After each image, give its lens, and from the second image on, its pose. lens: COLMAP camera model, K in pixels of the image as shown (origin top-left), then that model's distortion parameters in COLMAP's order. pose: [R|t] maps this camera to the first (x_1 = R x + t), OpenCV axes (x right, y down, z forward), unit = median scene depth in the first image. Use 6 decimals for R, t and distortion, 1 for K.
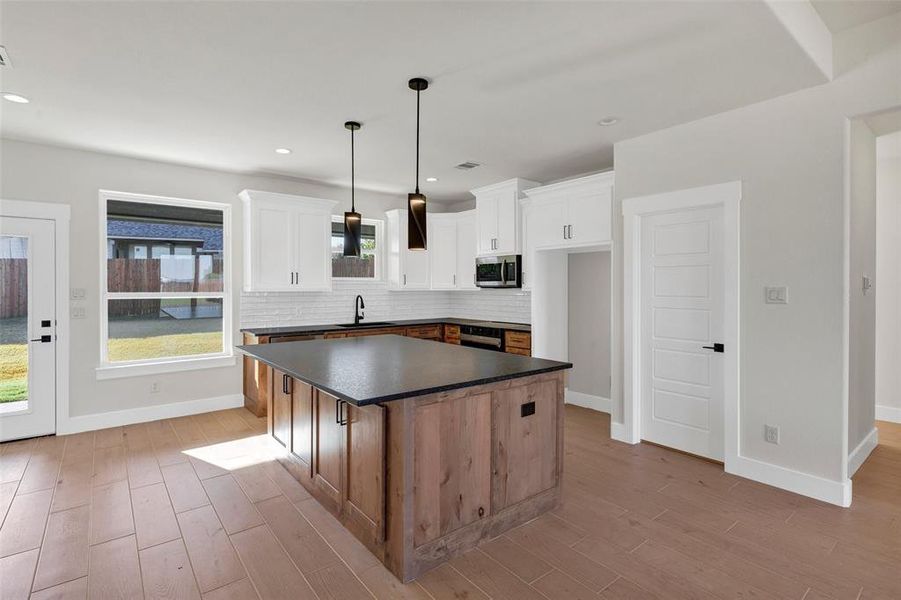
lens RADIAL K [[440.3, 0, 441.7], [0, 440.3, 284.6], [0, 0, 1]] dist [0.000111, -0.000140]
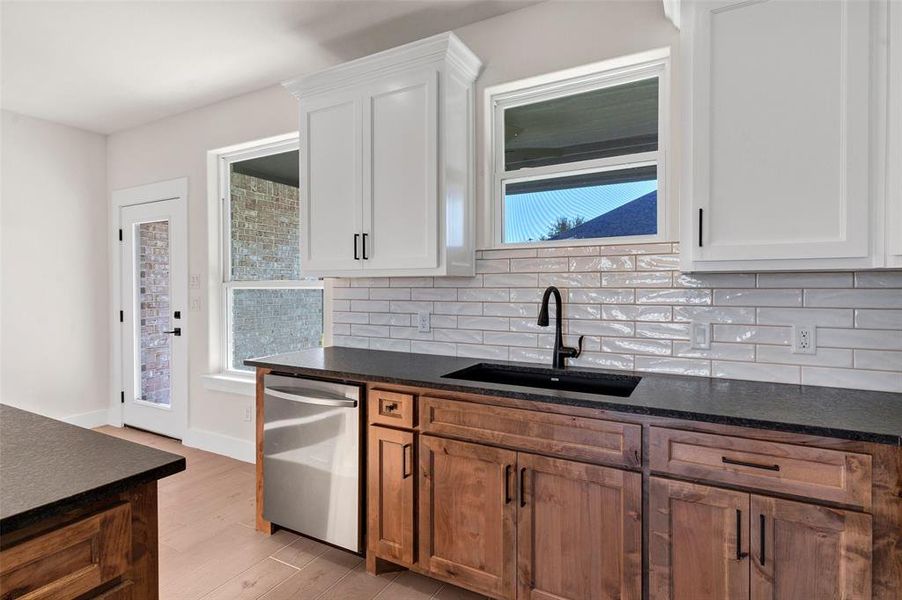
lens RADIAL K [[440.8, 0, 431.6], [0, 440.8, 292.1], [0, 0, 1]] dist [0.000111, -0.000140]
pose [[0.397586, 0.021064, -0.917323, 0.094490], [0.015337, 0.999444, 0.029597, 0.017556], [0.917437, -0.025836, 0.397042, 0.830547]]
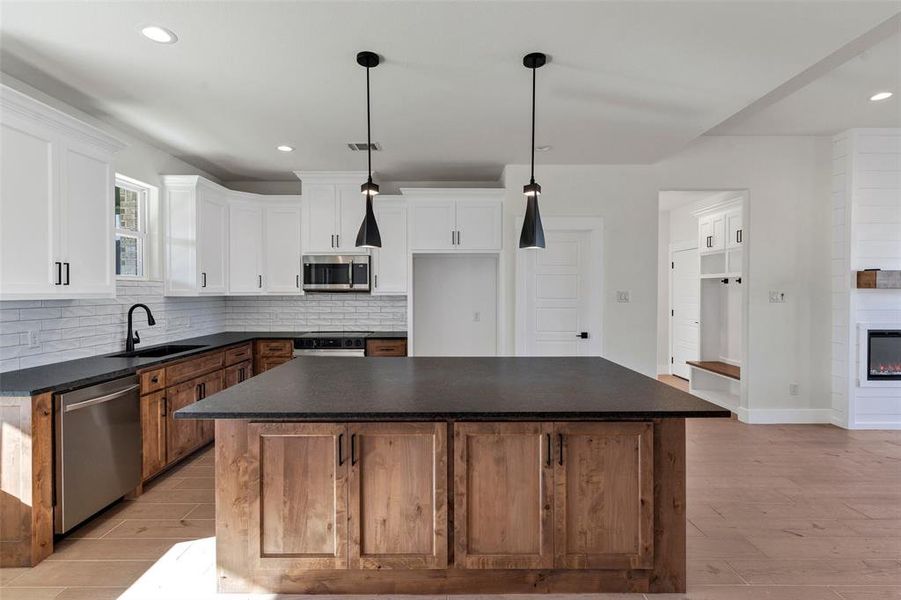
lens RADIAL K [[440.3, 0, 448.0], [0, 440.3, 293.8], [0, 0, 1]] dist [0.000111, -0.000140]
pose [[0.609437, -0.004747, 0.792820, -0.438304], [-0.004633, 0.999944, 0.009548, 0.002009], [-0.792821, -0.009492, 0.609381, 0.305791]]
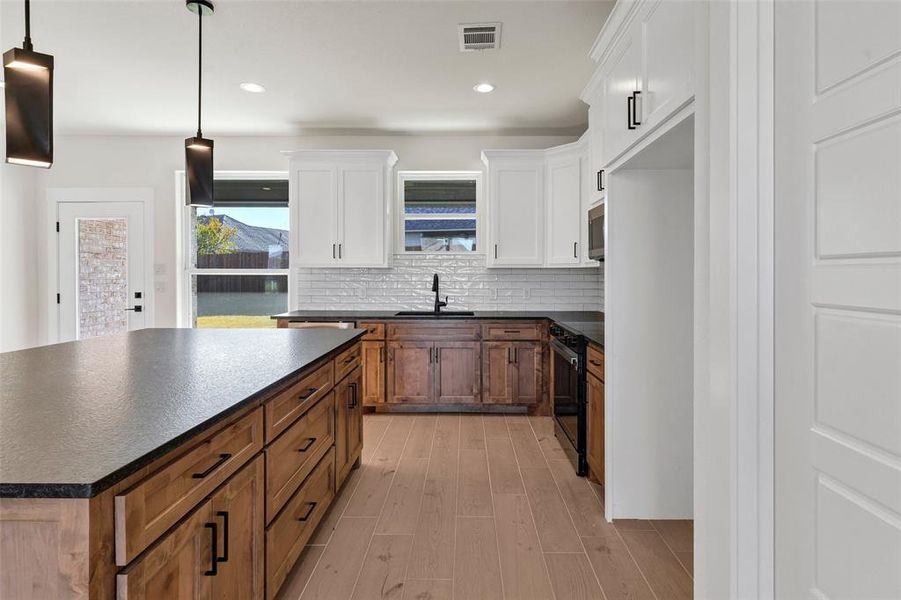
lens RADIAL K [[440.3, 0, 435.2], [0, 440.3, 272.3], [0, 0, 1]] dist [0.000111, -0.000140]
pose [[0.774039, 0.014069, -0.632981, 0.299749], [0.003461, 0.999644, 0.026450, 0.002036], [0.633128, -0.022664, 0.773715, 0.452961]]
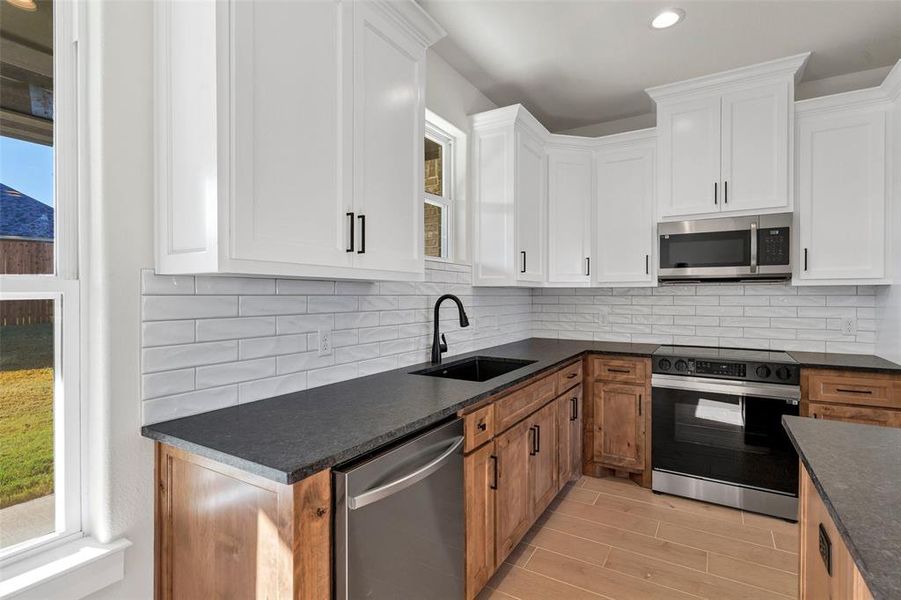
lens RADIAL K [[440.3, 0, 447.7], [0, 440.3, 297.4], [0, 0, 1]] dist [0.000111, -0.000140]
pose [[0.933610, -0.000144, 0.358291, -0.358465], [-0.004186, 0.999927, 0.011310, 0.023388], [-0.358267, -0.012059, 0.933541, 0.654740]]
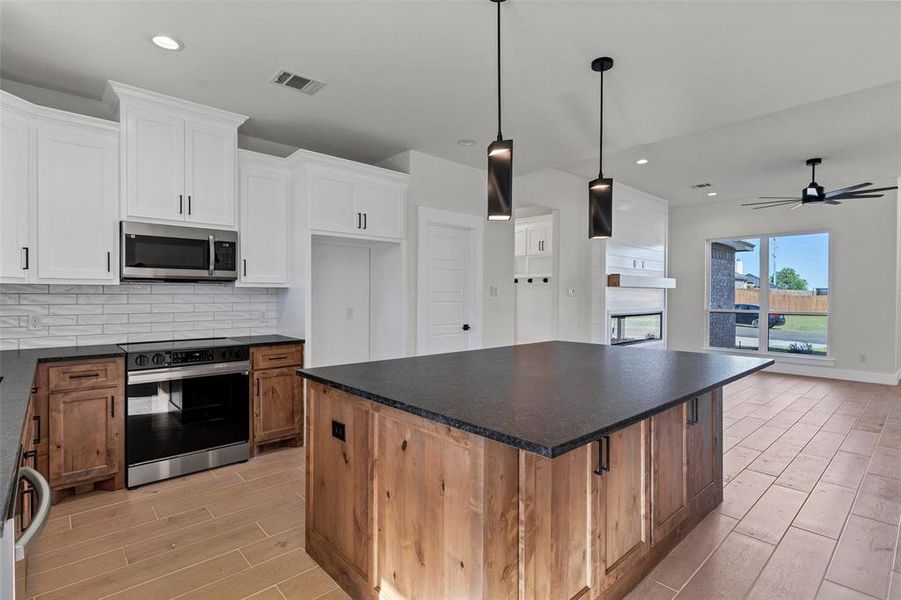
lens RADIAL K [[440.3, 0, 454.7], [0, 440.3, 298.5], [0, 0, 1]] dist [0.000111, -0.000140]
pose [[-0.090164, -0.008315, 0.995892, -0.497687], [-0.010887, 0.999914, 0.007363, 0.023110], [-0.995867, -0.010179, -0.090247, 0.713266]]
